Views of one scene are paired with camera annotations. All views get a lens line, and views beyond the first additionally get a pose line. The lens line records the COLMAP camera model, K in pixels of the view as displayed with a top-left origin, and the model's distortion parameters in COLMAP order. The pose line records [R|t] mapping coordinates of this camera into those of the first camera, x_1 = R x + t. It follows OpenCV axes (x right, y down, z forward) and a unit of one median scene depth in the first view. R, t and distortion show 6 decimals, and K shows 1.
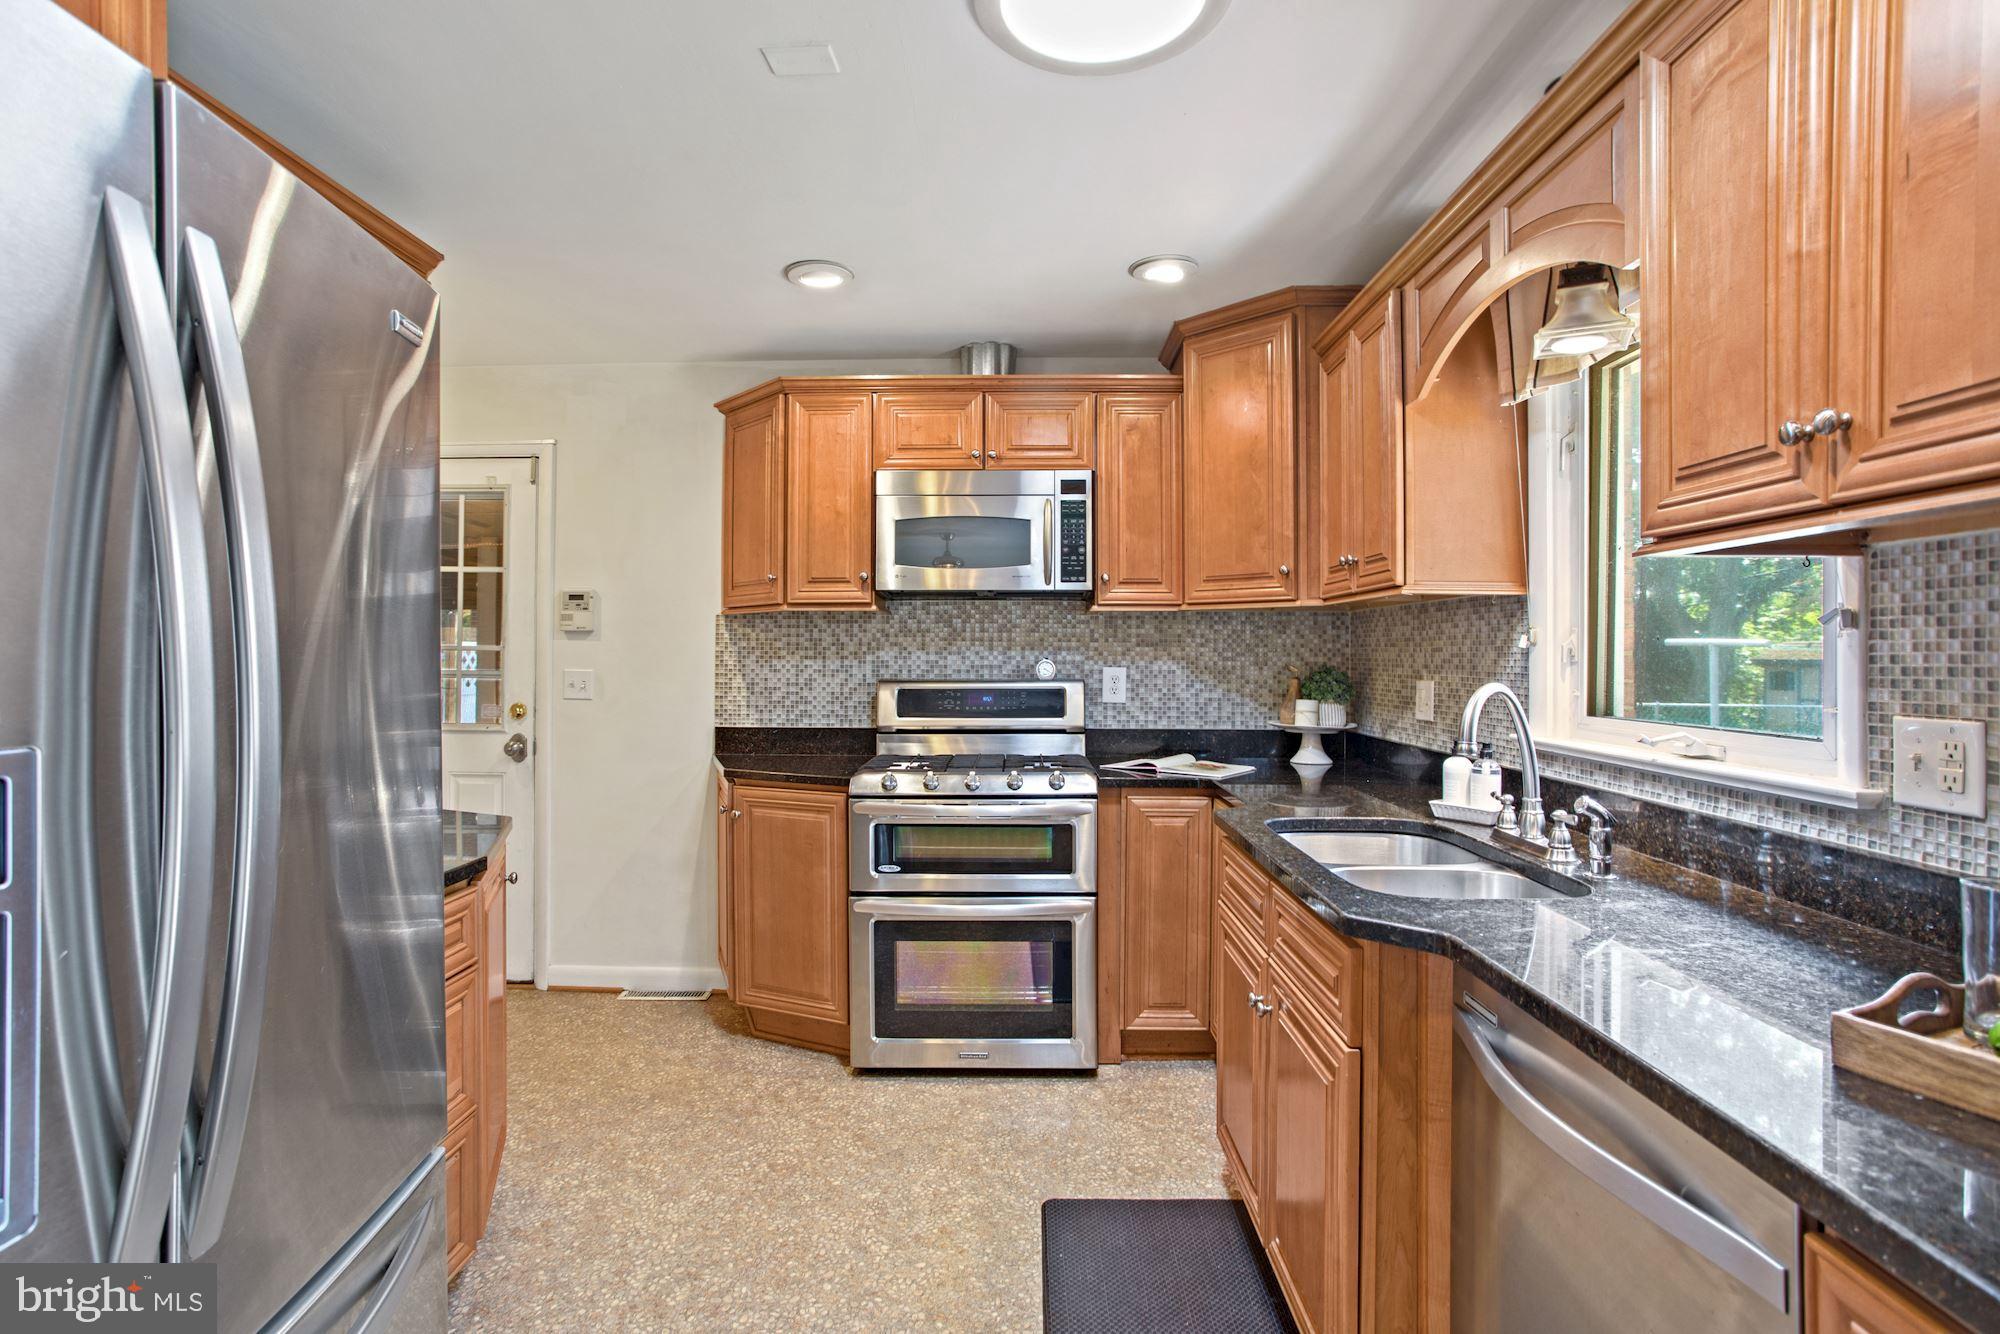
lens RADIAL K [[951.5, 0, 989.5], [0, 951.5, 658.9], [0, 0, 1]] dist [-0.028965, 0.002380]
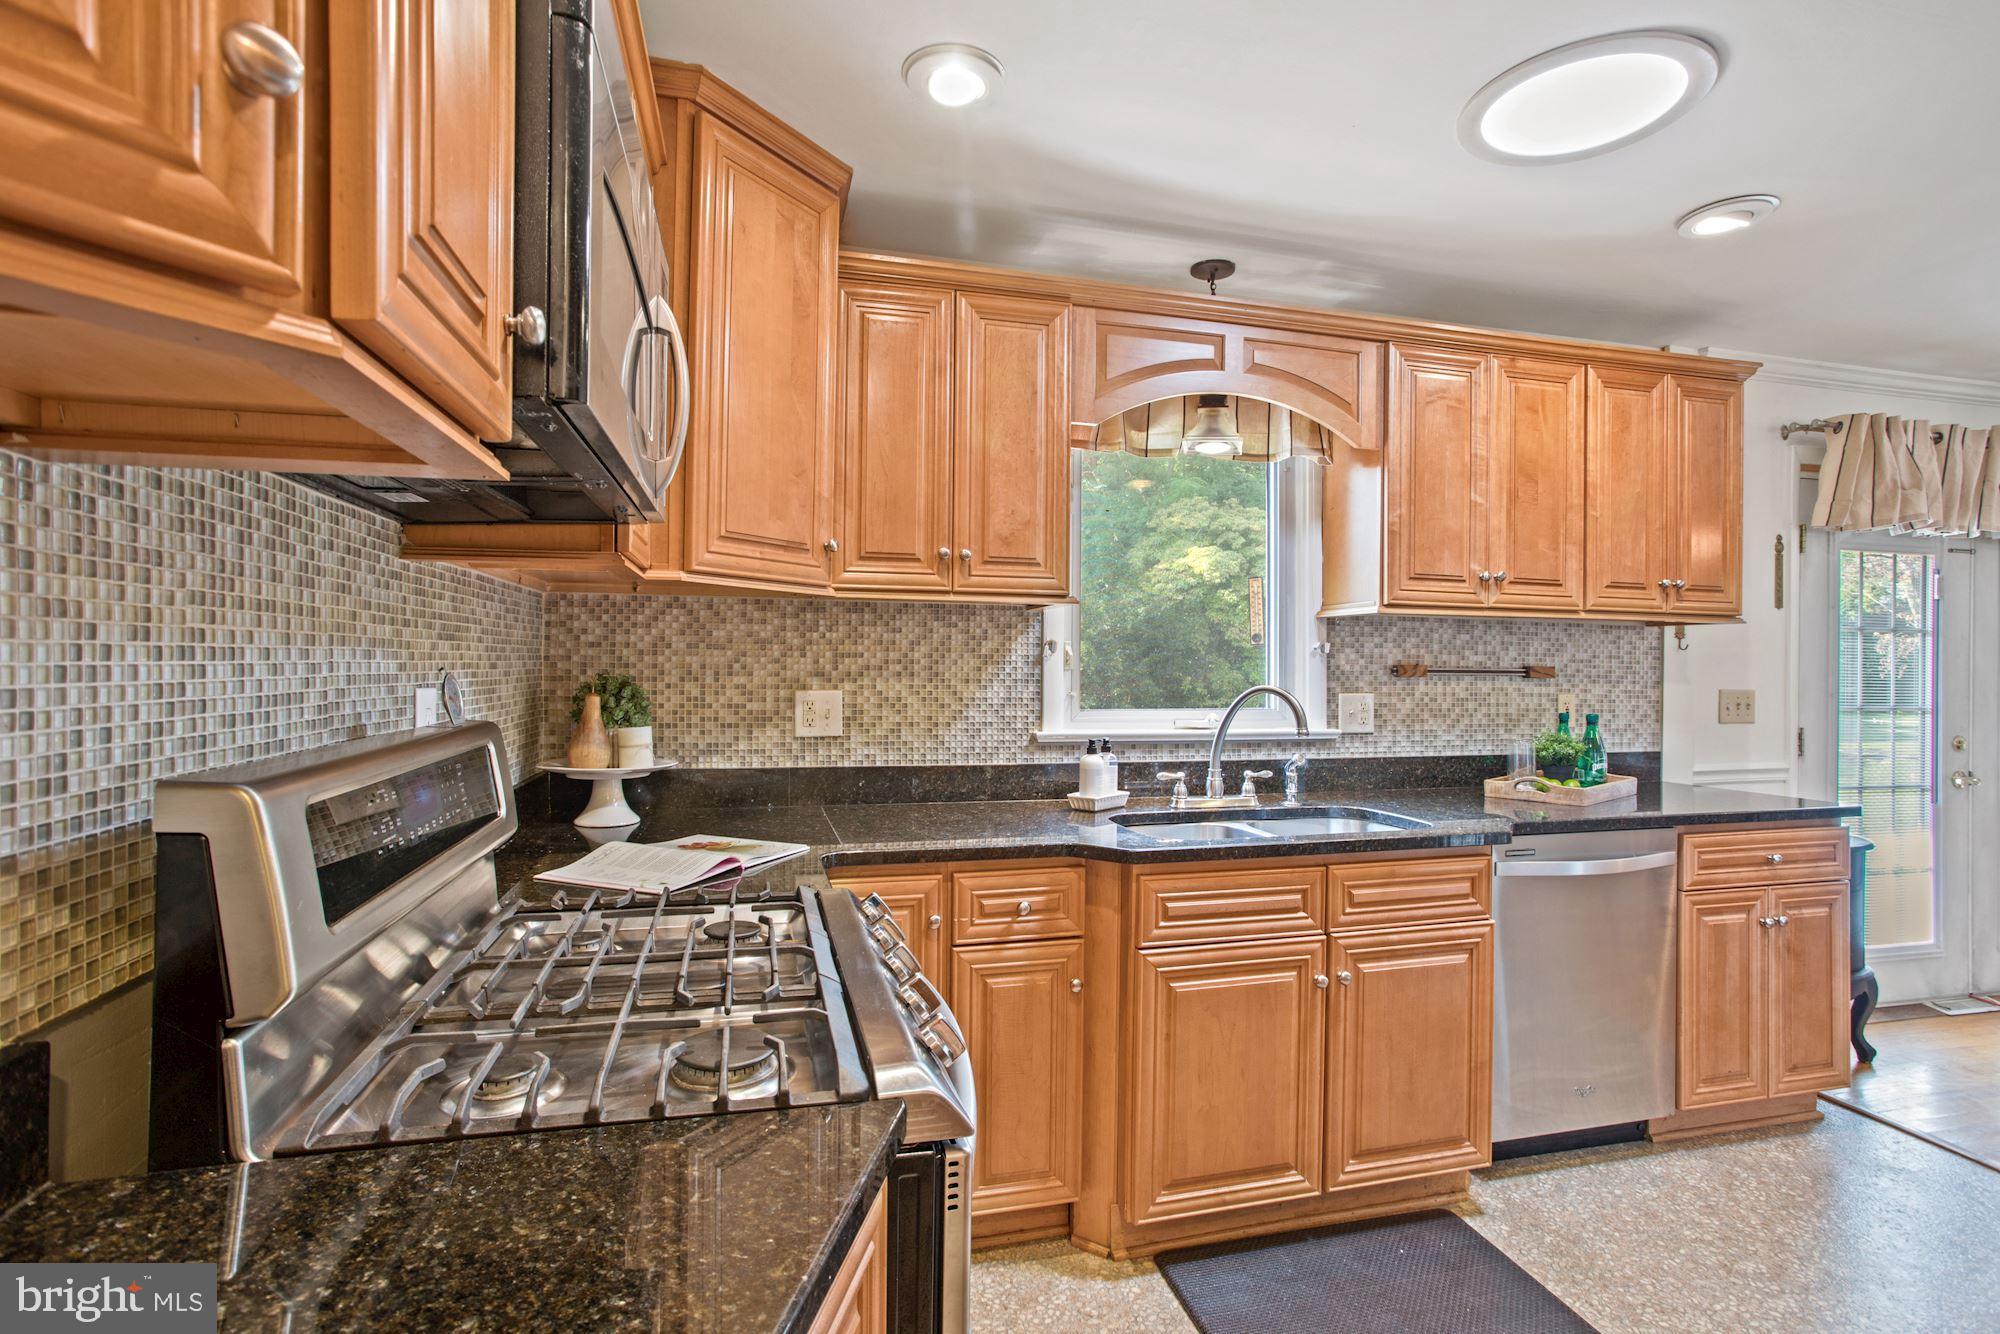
lens RADIAL K [[951.5, 0, 1003.8], [0, 951.5, 659.1], [0, 0, 1]] dist [-0.028965, 0.002380]
pose [[-0.284906, -0.004035, 0.958547, -0.918934], [-0.006601, 0.999976, 0.002247, -0.018271], [-0.958533, -0.005687, -0.284925, 2.338613]]
